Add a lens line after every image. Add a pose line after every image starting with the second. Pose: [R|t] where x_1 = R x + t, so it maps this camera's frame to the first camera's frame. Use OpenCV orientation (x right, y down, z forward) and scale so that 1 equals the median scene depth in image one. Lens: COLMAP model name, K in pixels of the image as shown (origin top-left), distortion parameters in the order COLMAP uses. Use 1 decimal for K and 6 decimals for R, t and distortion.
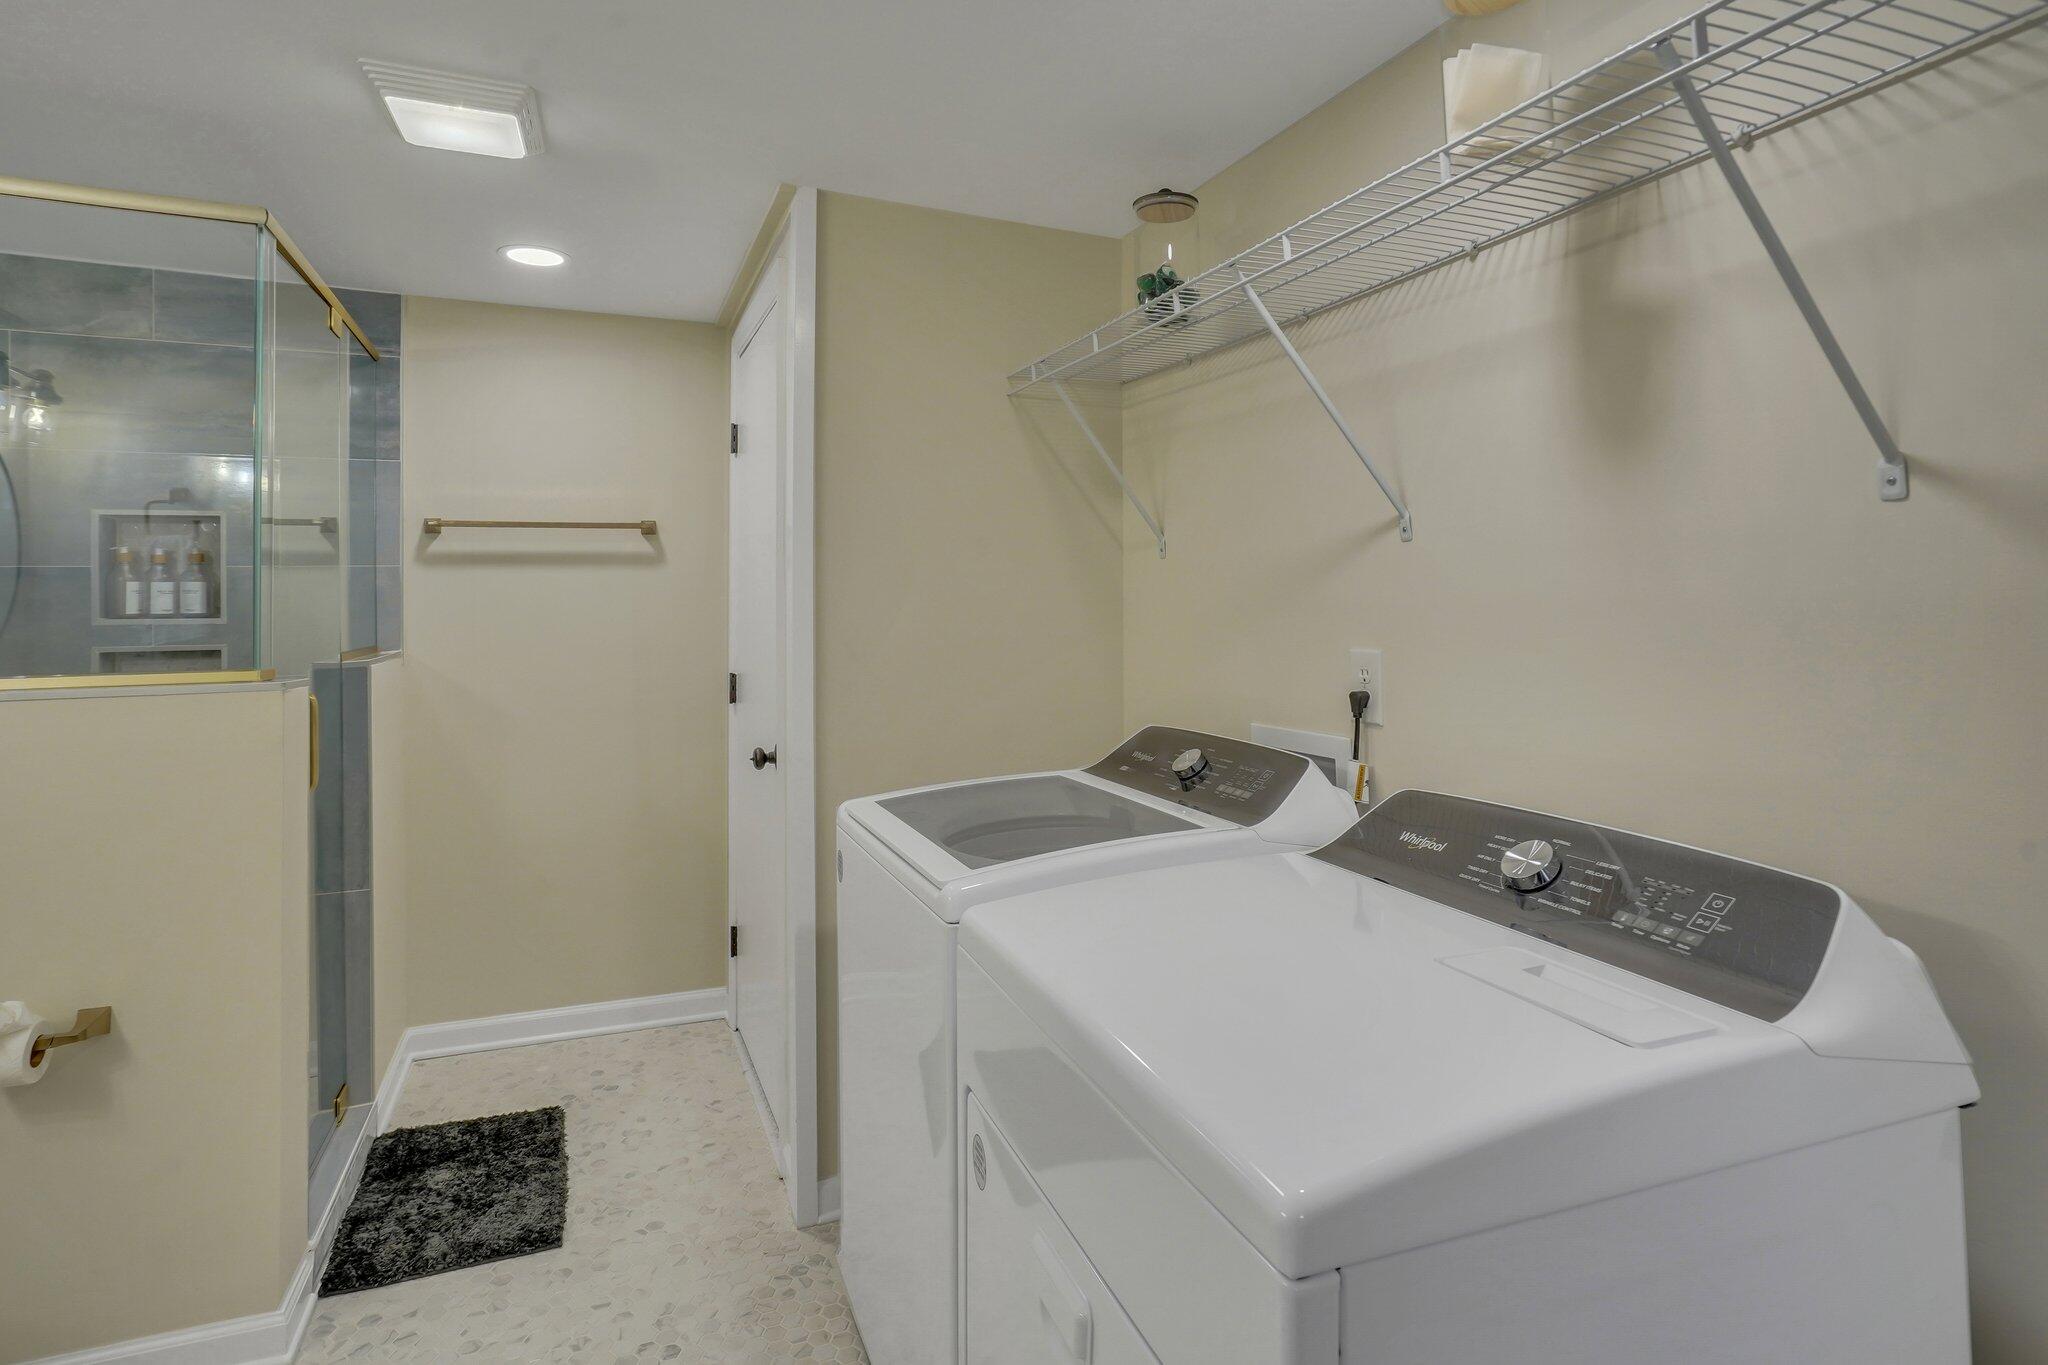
lens RADIAL K [[994.3, 0, 1000.9], [0, 994.3, 639.1], [0, 0, 1]] dist [-0.019894, 0.007205]
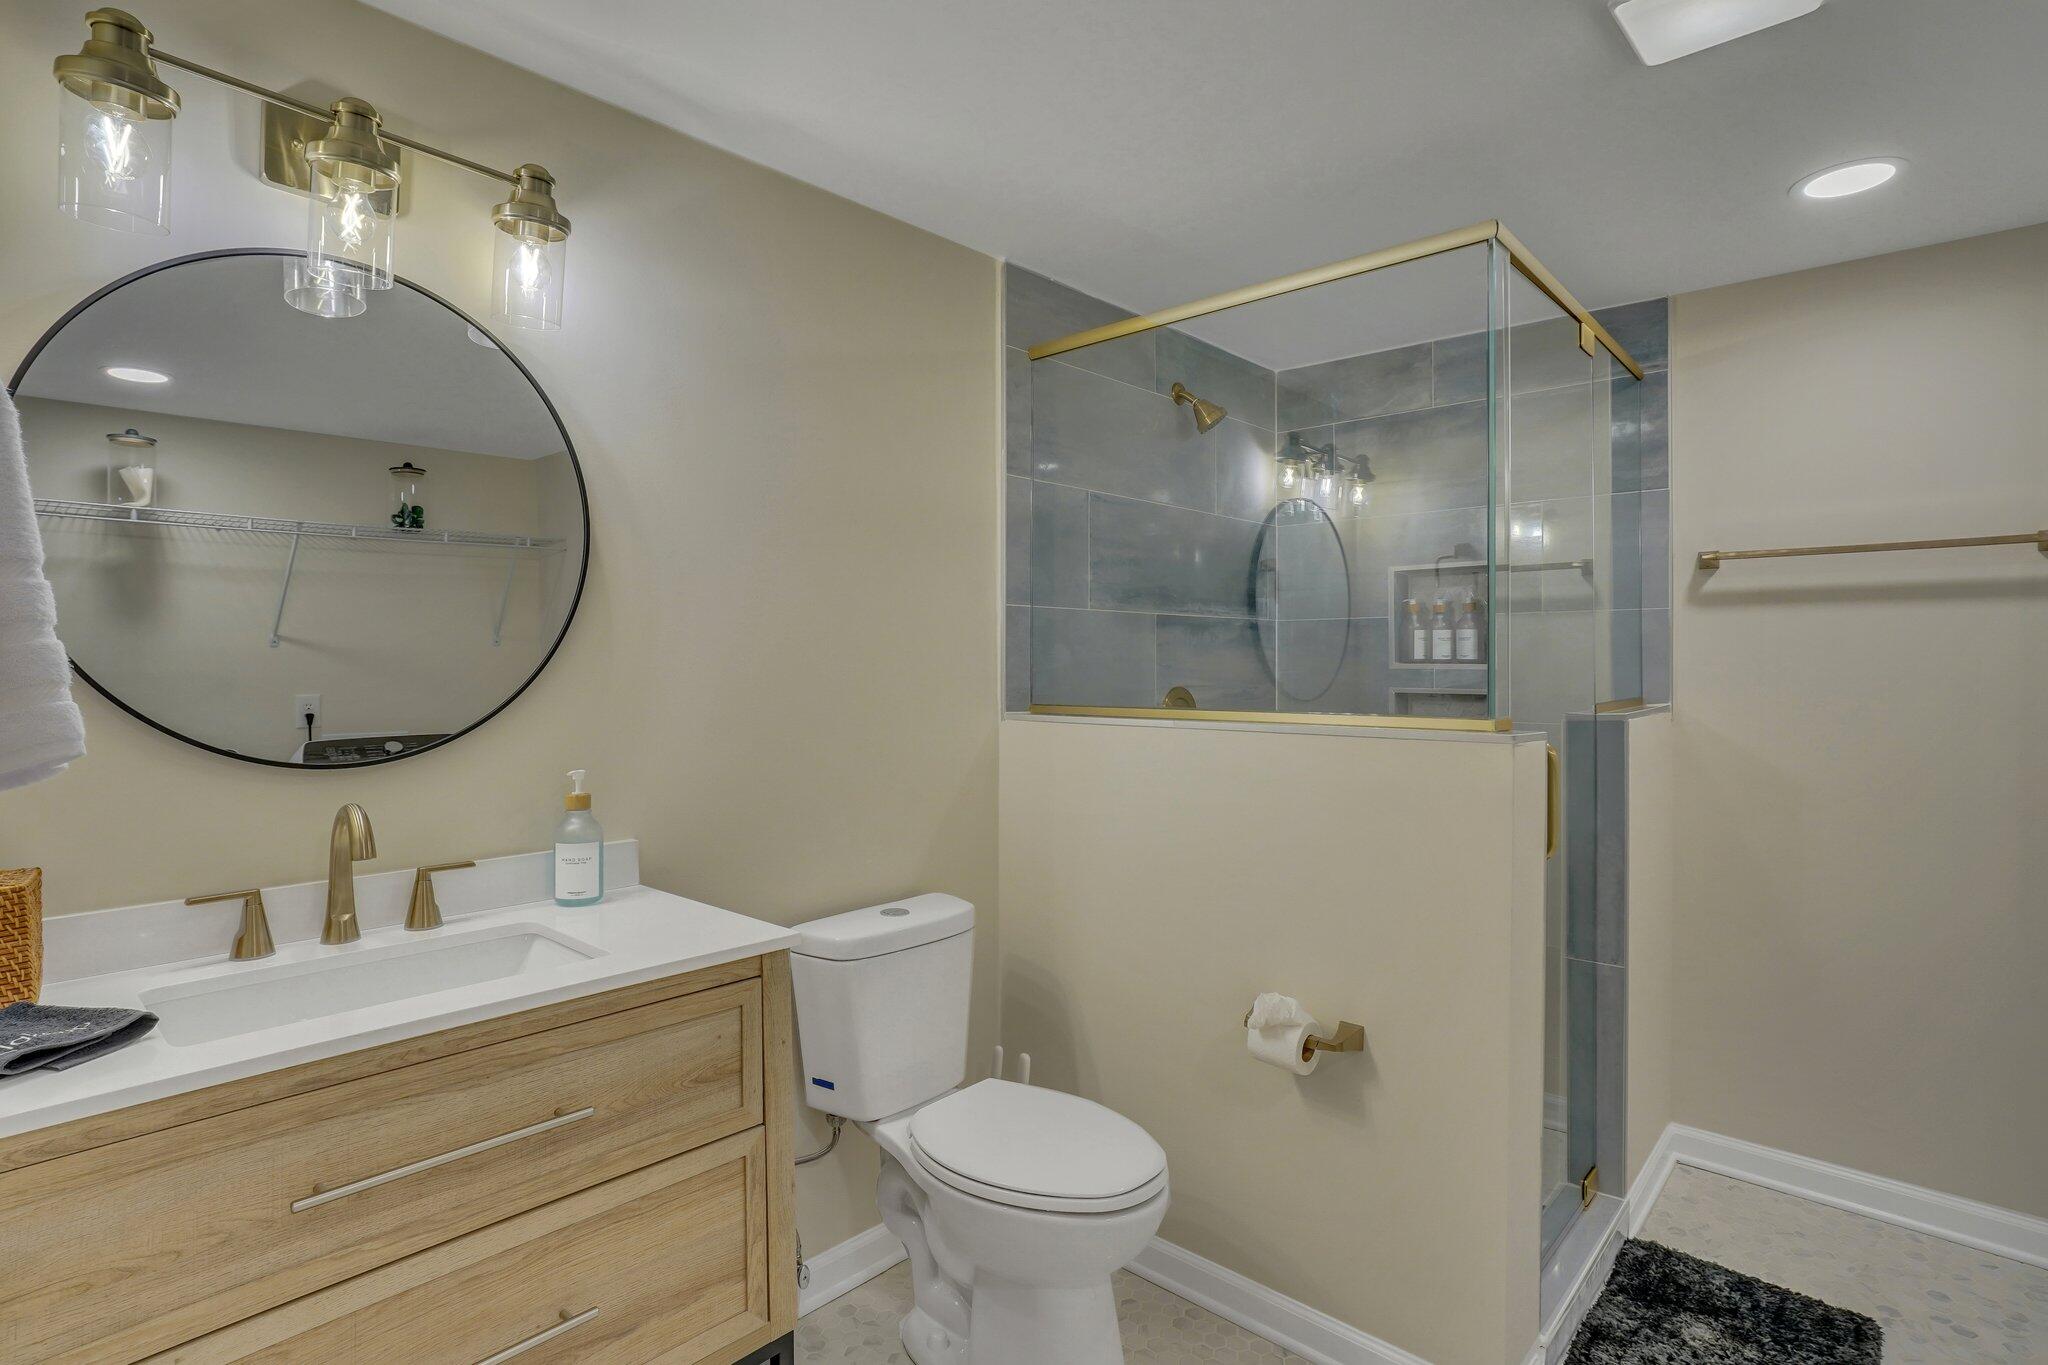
lens RADIAL K [[994.3, 0, 1000.9], [0, 994.3, 639.1], [0, 0, 1]] dist [-0.019894, 0.007205]
pose [[0.403882, -0.006775, -0.914786, -0.046401], [-0.036398, 0.999062, -0.023469, -0.004392], [0.914087, 0.042775, 0.403257, 0.109705]]
